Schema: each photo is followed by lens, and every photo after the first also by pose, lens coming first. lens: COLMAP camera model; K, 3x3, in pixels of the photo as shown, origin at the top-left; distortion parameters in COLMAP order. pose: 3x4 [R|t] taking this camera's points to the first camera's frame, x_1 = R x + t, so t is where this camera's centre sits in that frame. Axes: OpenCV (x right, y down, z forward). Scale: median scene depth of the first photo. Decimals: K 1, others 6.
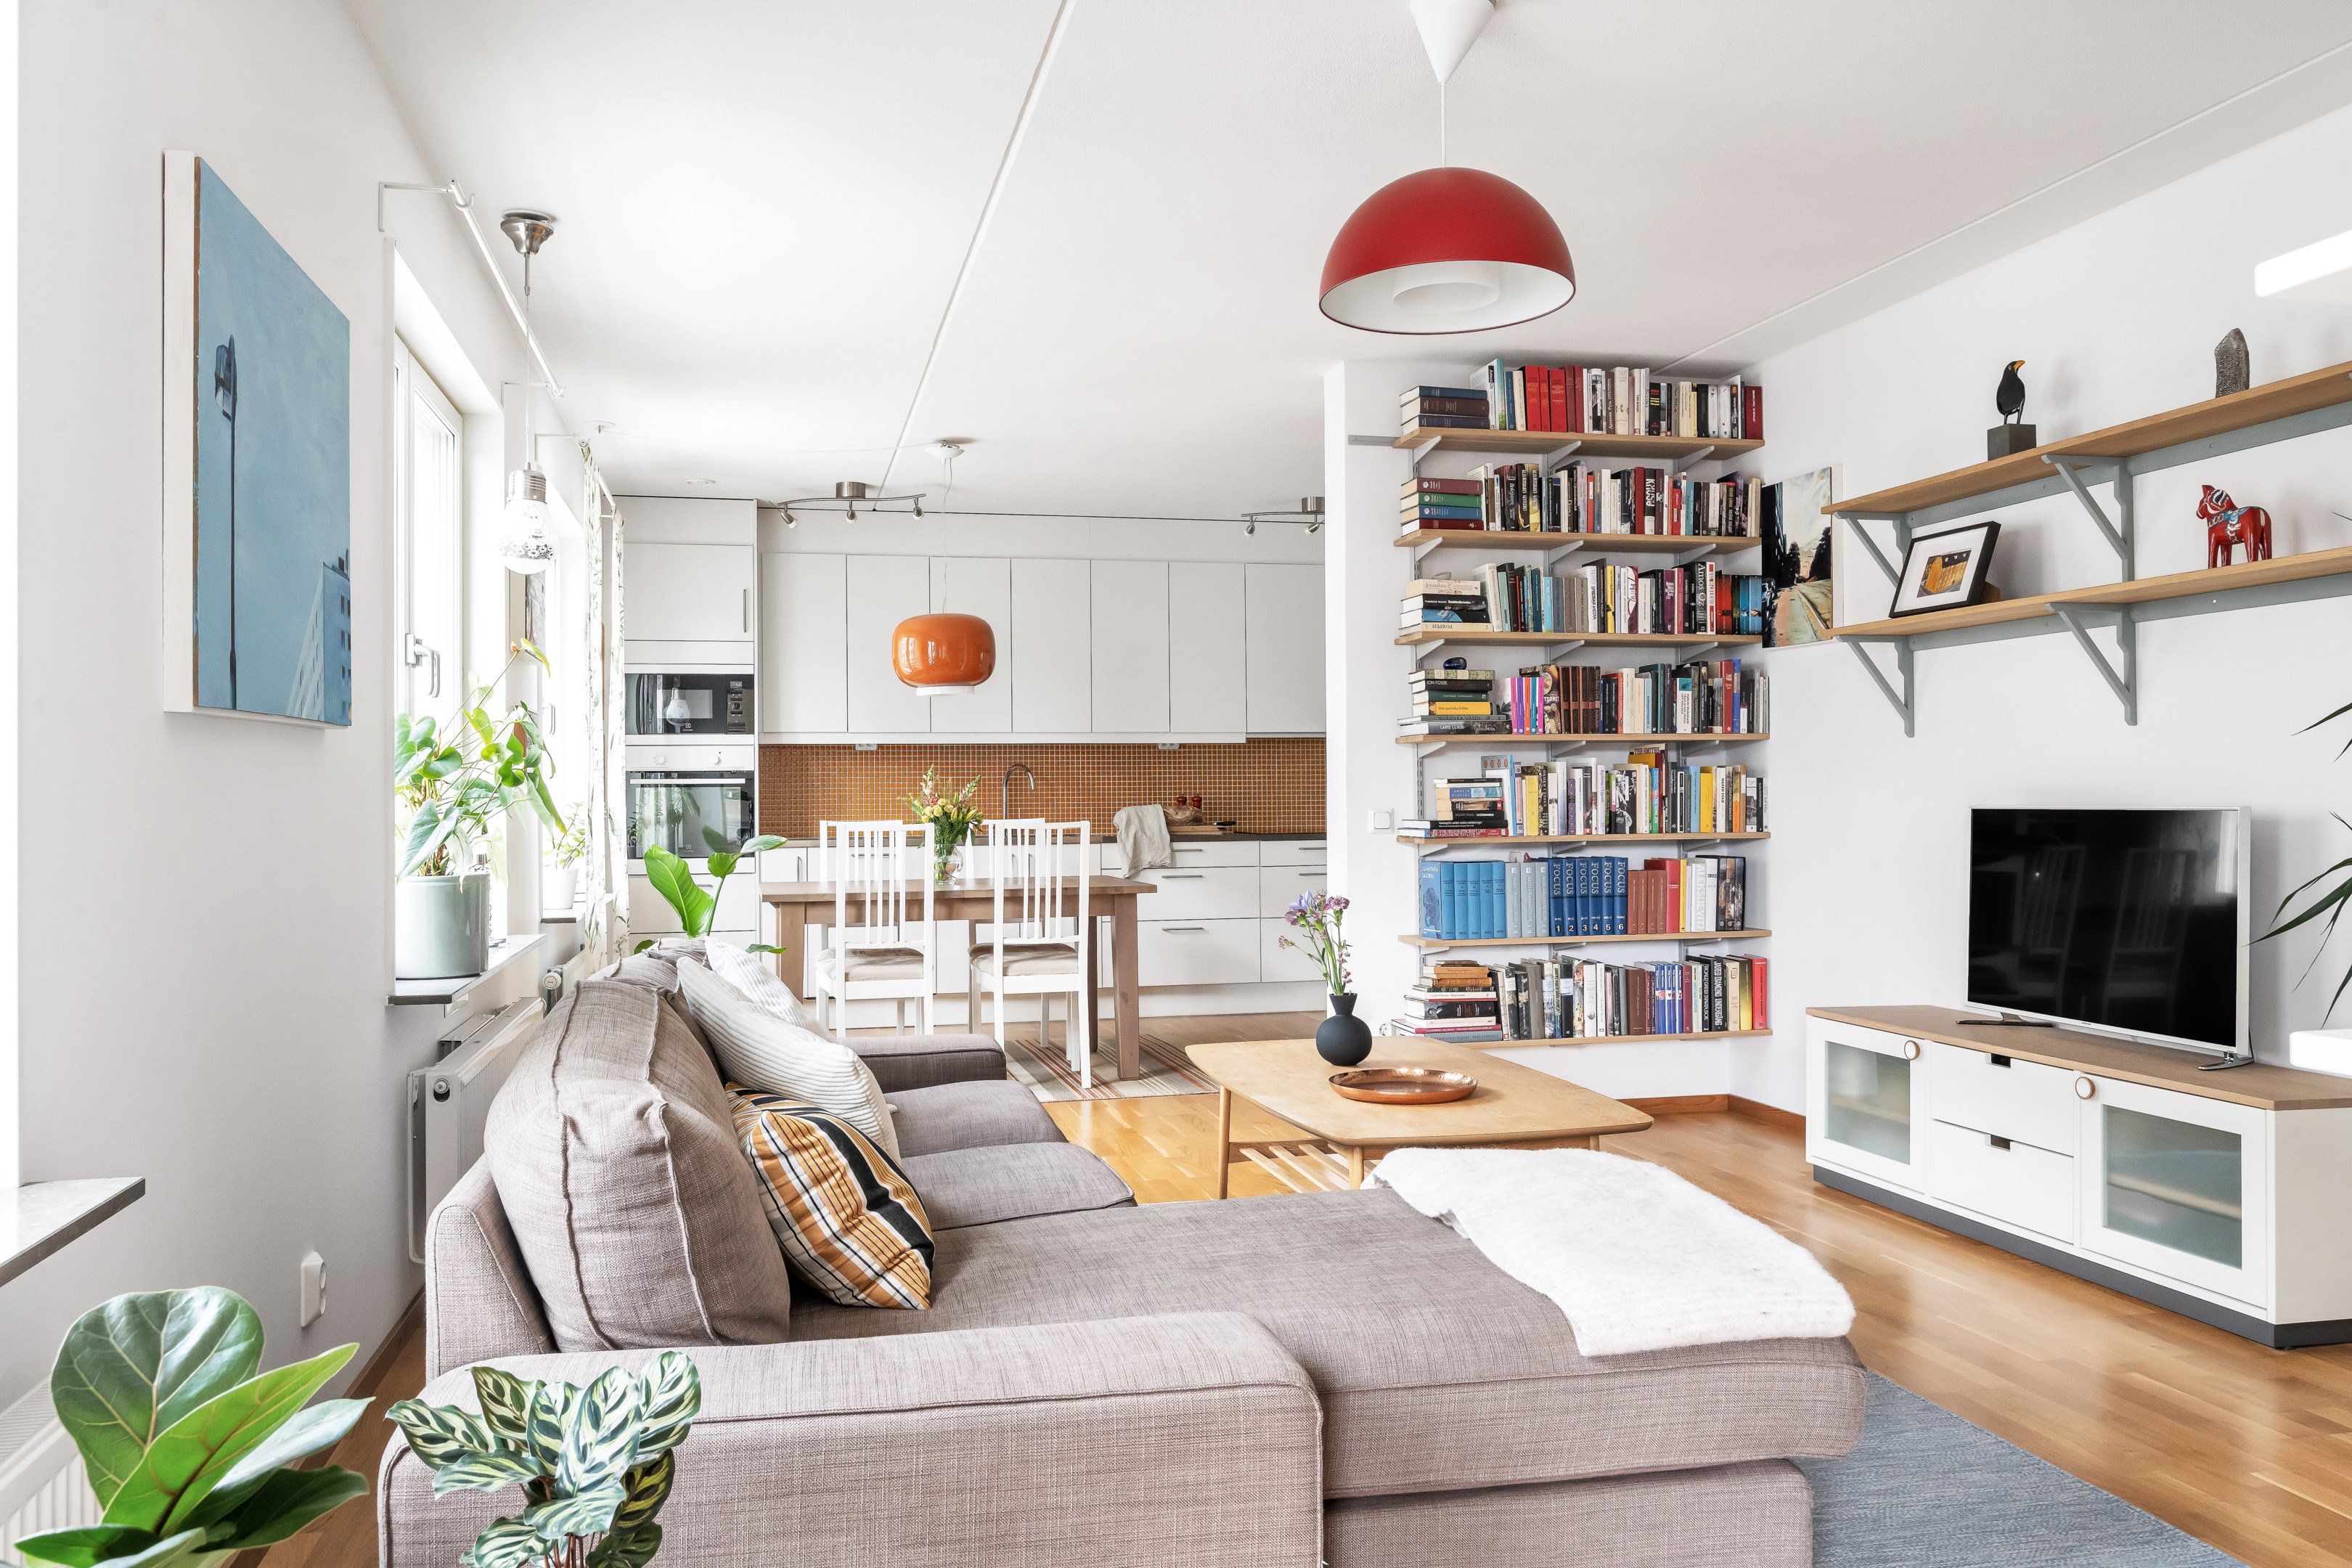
lens RADIAL K [[1791.0, 0, 1174.8], [0, 1791.0, 775.2], [0, 0, 1]] dist [-0.000129, 0.000935]
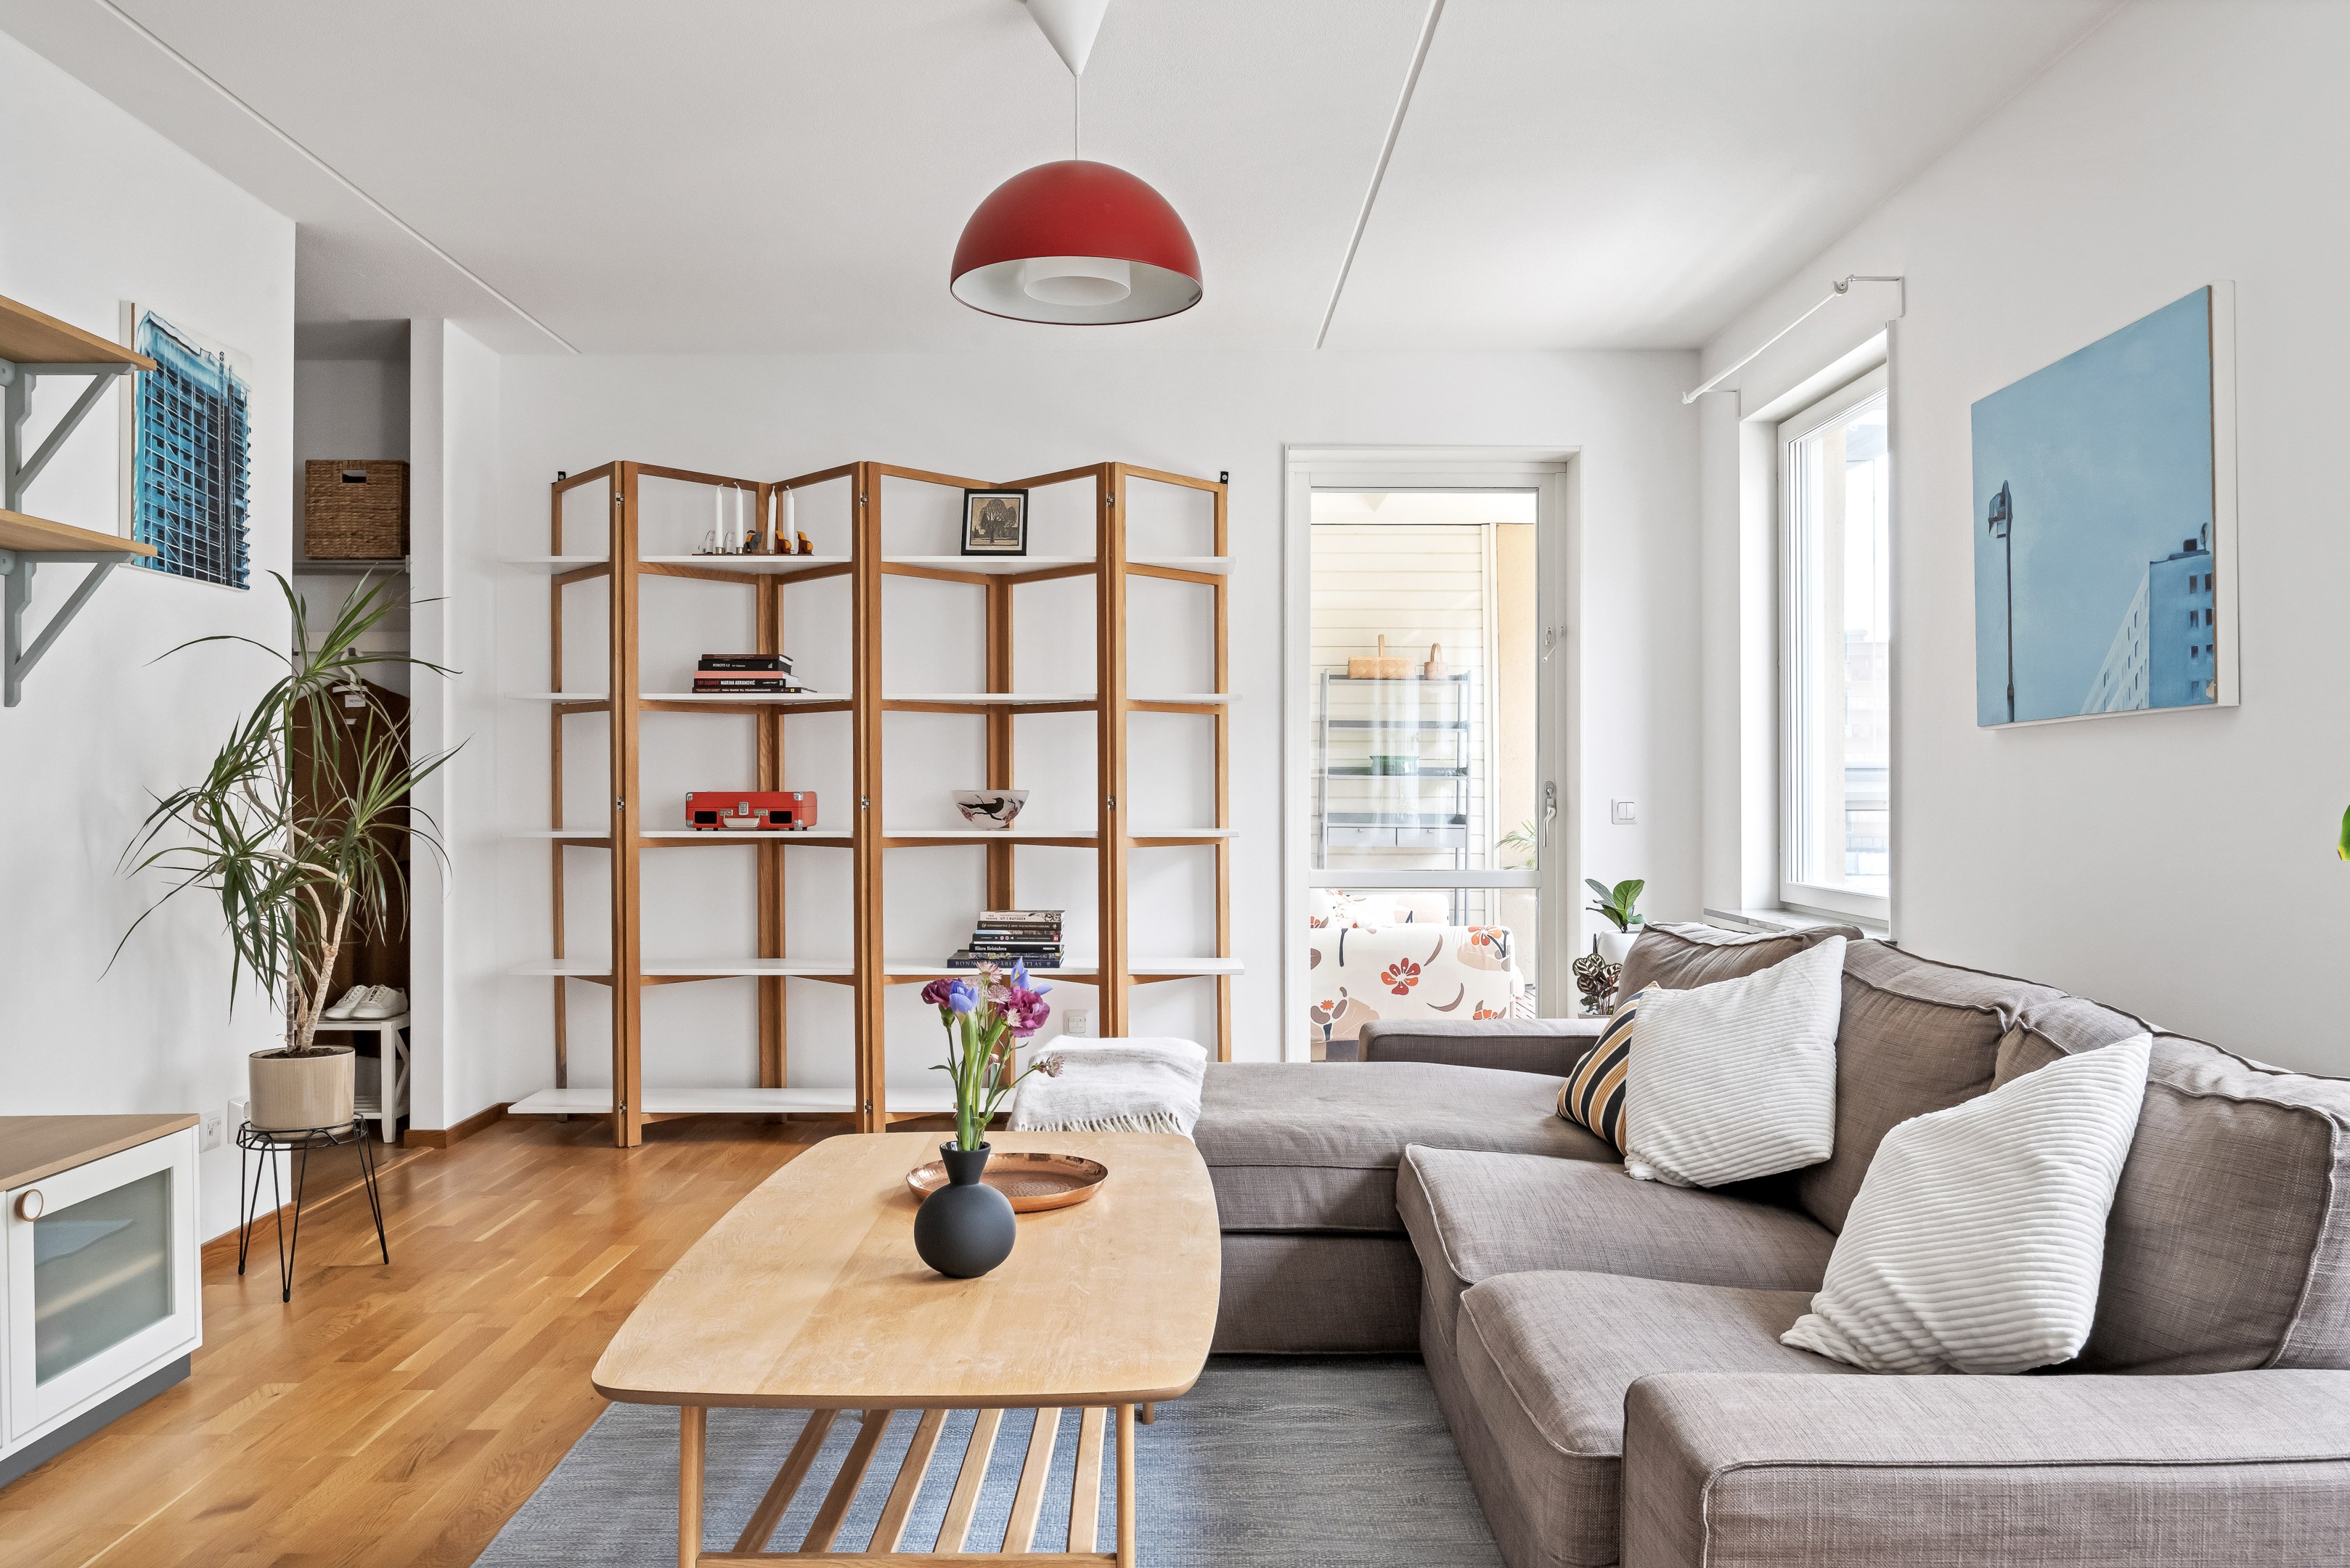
lens RADIAL K [[1722.5, 0, 1183.8], [0, 1722.5, 779.3], [0, 0, 1]] dist [-0.016444, 0.010825]
pose [[-0.978102, 0.011152, 0.207827, -0.057573], [0.006918, 0.999754, -0.021088, 0.015236], [-0.208011, -0.019189, -0.977938, 1.057860]]
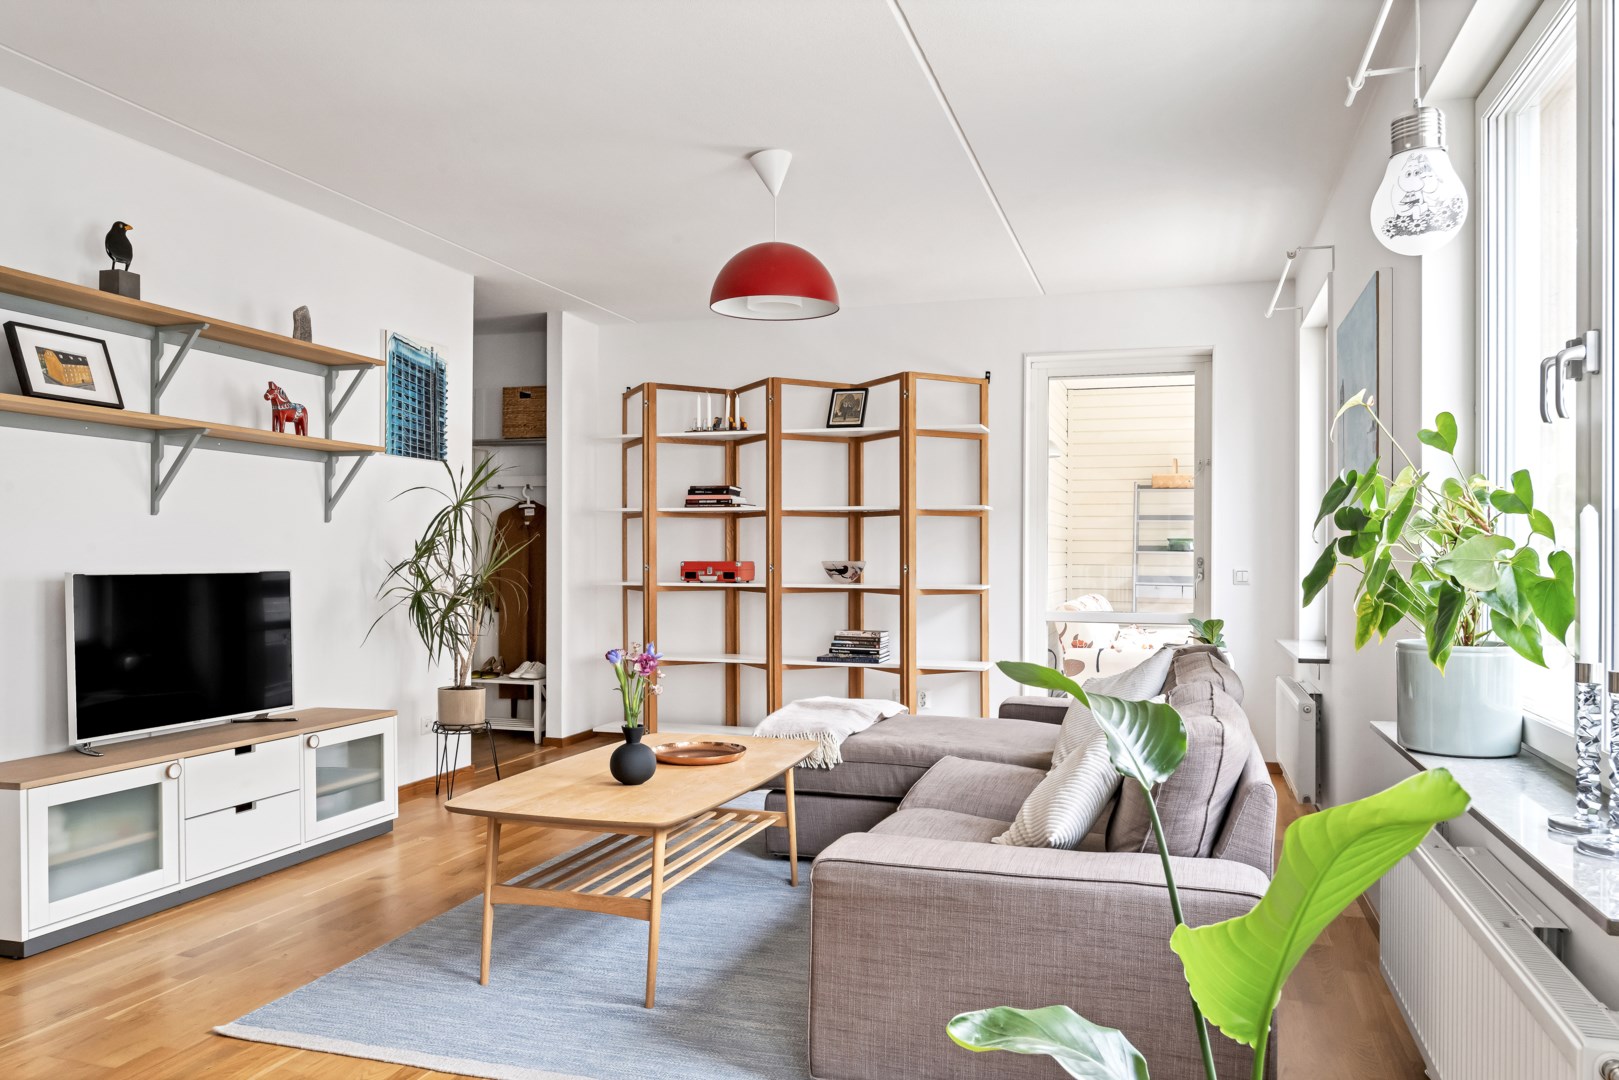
lens RADIAL K [[1169.6, 0, 812.2], [0, 1169.6, 556.7], [0, 0, 1]] dist [-0.008307, 0.010448]
pose [[-0.868384, 0.005607, 0.495860, -0.282870], [-0.002607, 0.999871, -0.015872, 0.014096], [-0.495885, -0.015076, -0.868257, 1.145167]]
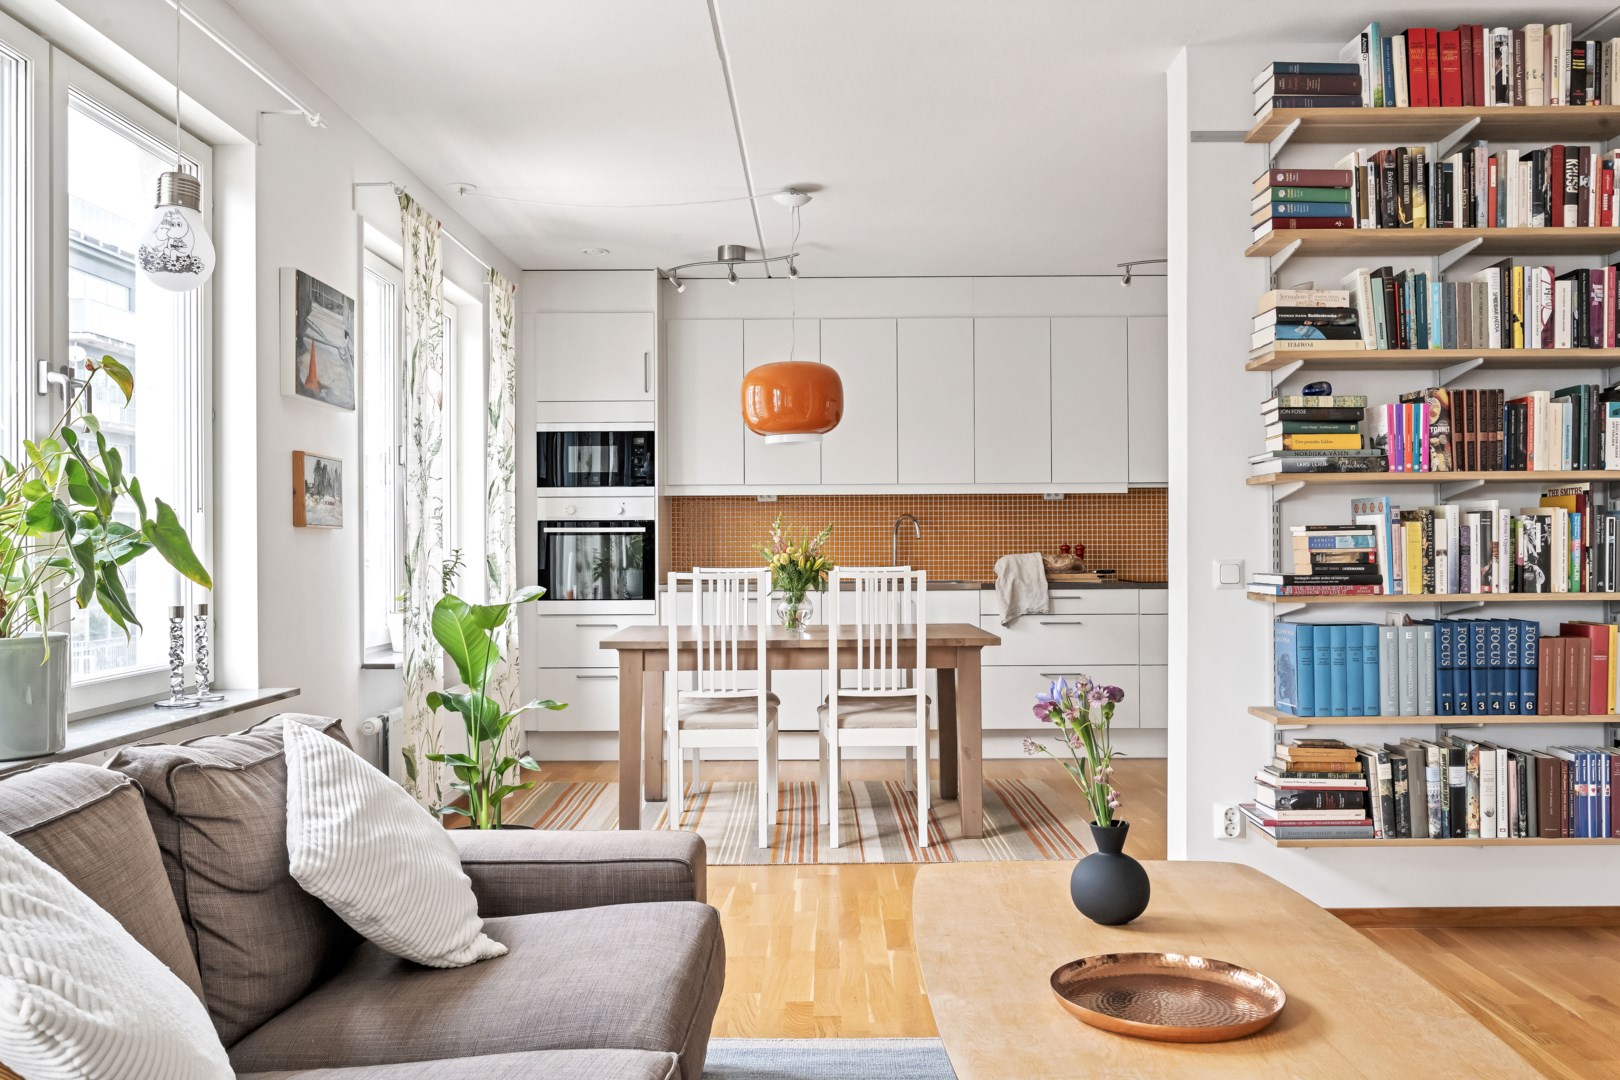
lens RADIAL K [[1364.3, 0, 819.2], [0, 1364.3, 545.8], [0, 0, 1]] dist [-0.001612, -0.004121]
pose [[0.973029, 0.003117, -0.230664, 0.075346], [-0.000017, 0.999910, 0.013437, 0.002795], [0.230685, -0.013071, 0.972941, 0.314193]]
